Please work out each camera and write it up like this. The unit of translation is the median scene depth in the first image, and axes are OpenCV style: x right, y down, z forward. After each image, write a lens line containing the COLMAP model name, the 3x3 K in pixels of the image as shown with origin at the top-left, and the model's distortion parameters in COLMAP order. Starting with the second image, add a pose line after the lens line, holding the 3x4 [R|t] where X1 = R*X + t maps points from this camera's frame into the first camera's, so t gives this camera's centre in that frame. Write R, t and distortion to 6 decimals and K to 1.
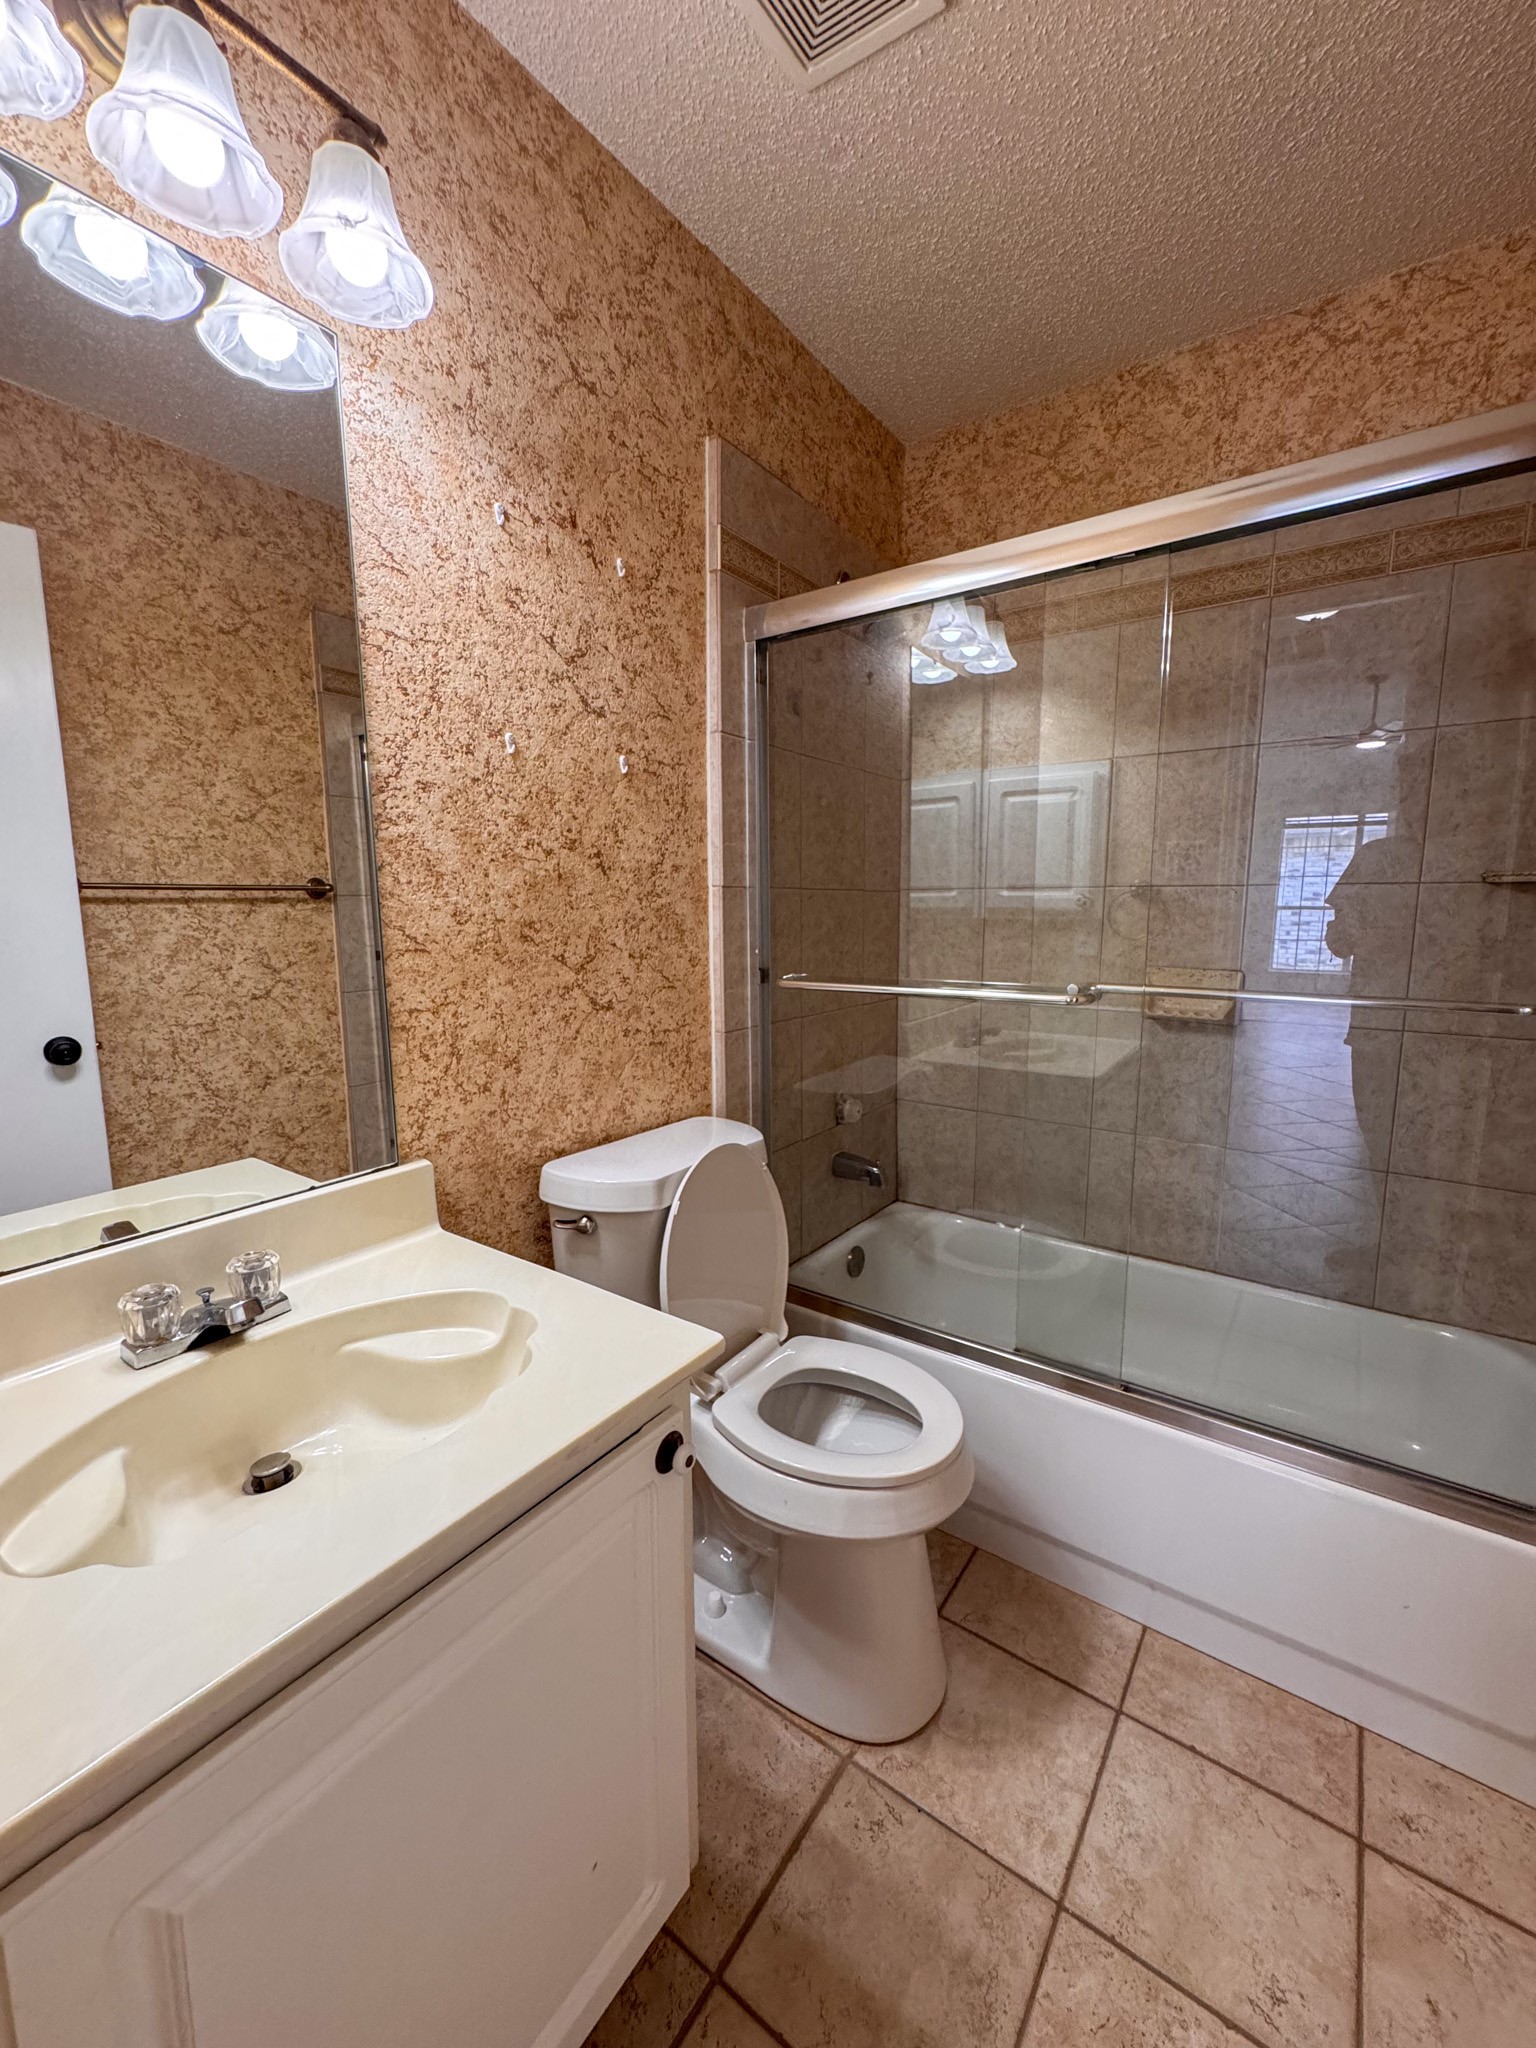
lens RADIAL K [[823.9, 0, 768.0], [0, 823.9, 1024.0], [0, 0, 1]] dist [-0.004364, 0.000612]
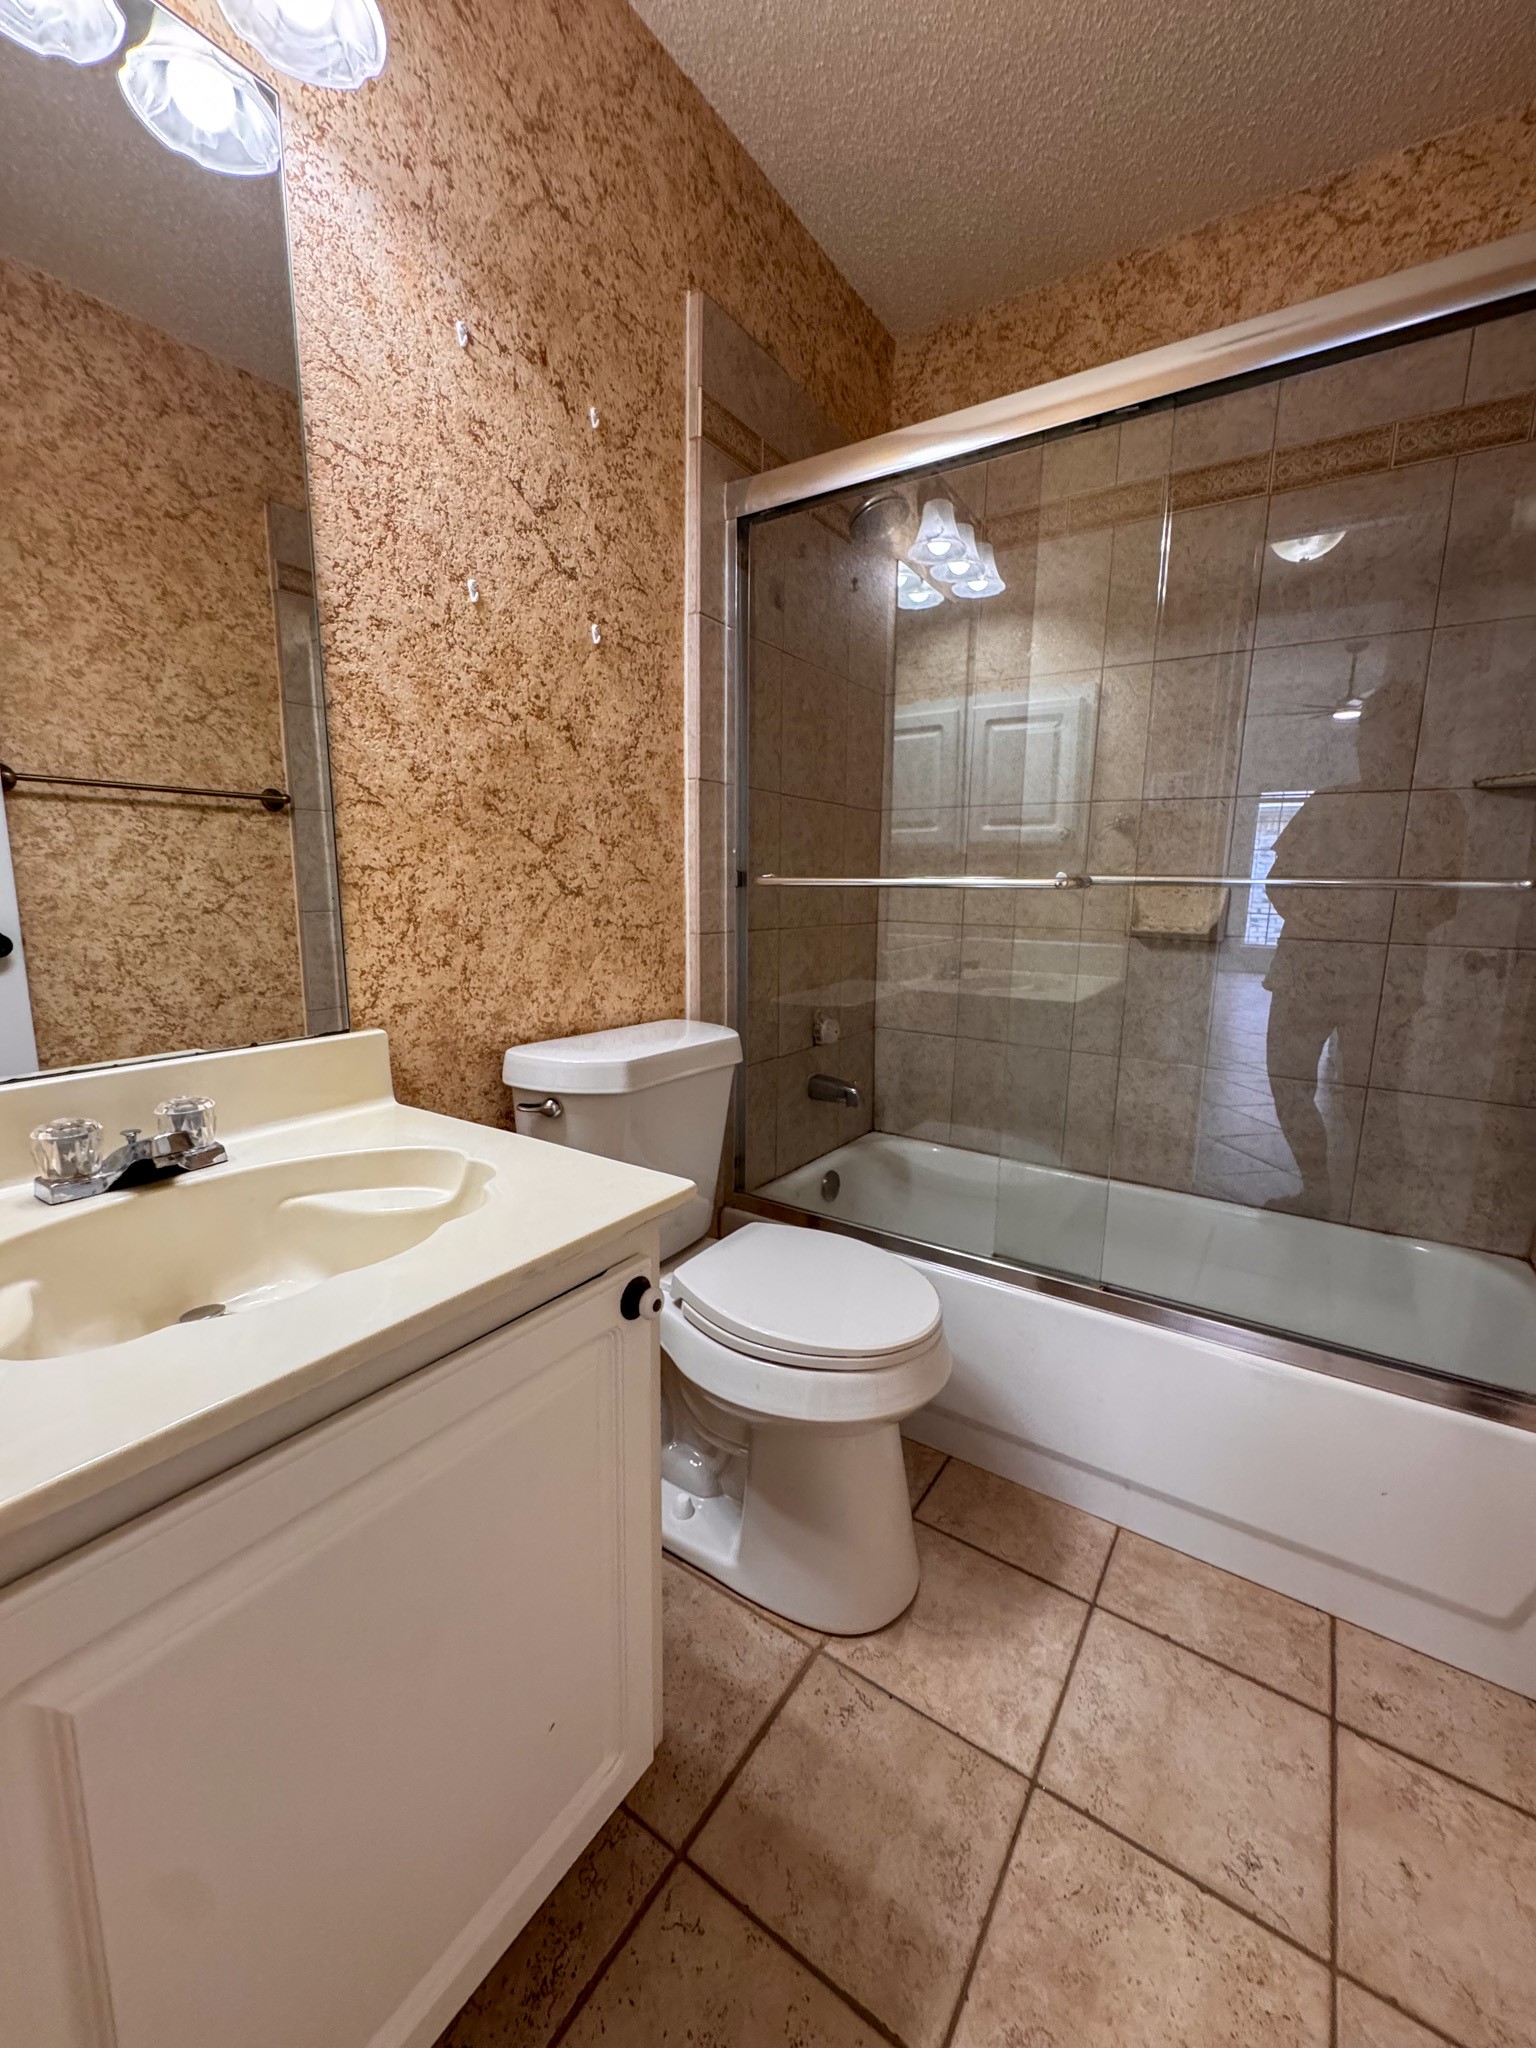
lens RADIAL K [[823.9, 0, 767.6], [0, 823.9, 1022.9], [0, 0, 1]] dist [-0.004364, 0.000612]
pose [[0.999438, 0.013115, 0.030862, -0.002037], [-0.013947, 0.999541, 0.026886, 0.106973], [-0.030495, -0.027301, 0.999162, 0.040805]]
